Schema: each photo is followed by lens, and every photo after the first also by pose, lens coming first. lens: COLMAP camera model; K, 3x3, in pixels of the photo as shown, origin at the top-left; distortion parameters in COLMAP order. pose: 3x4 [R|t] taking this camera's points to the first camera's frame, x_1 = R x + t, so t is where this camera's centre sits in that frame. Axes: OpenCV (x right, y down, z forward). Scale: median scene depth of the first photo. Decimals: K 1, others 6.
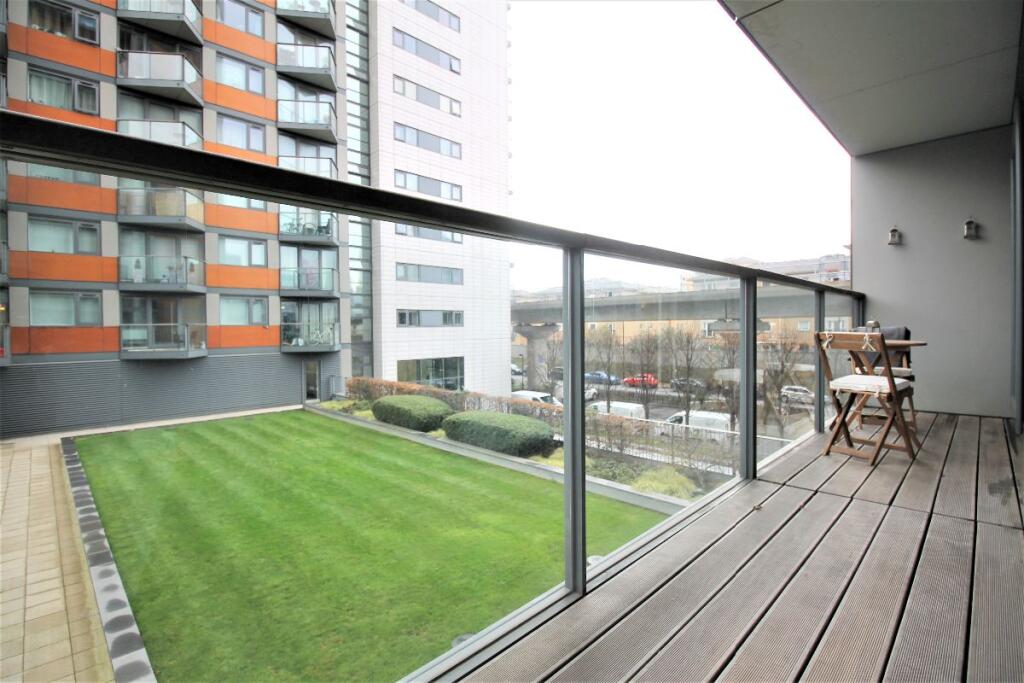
lens RADIAL K [[476.8, 0, 508.9], [0, 476.8, 333.8], [0, 0, 1]] dist [0.000653, -0.009393]
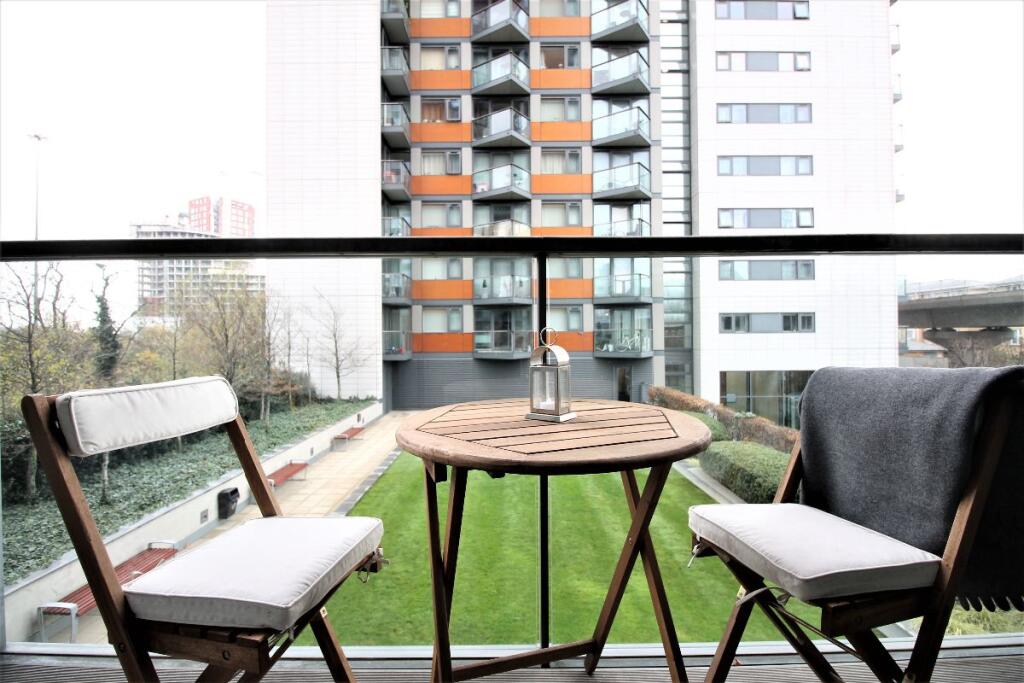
lens RADIAL K [[476.8, 0, 508.9], [0, 476.8, 333.8], [0, 0, 1]] dist [0.000653, -0.009393]
pose [[0.715092, 0.001246, -0.699029, 0.122263], [-0.009402, 0.999925, -0.007836, -0.002789], [0.698967, 0.012176, 0.715050, 0.107016]]
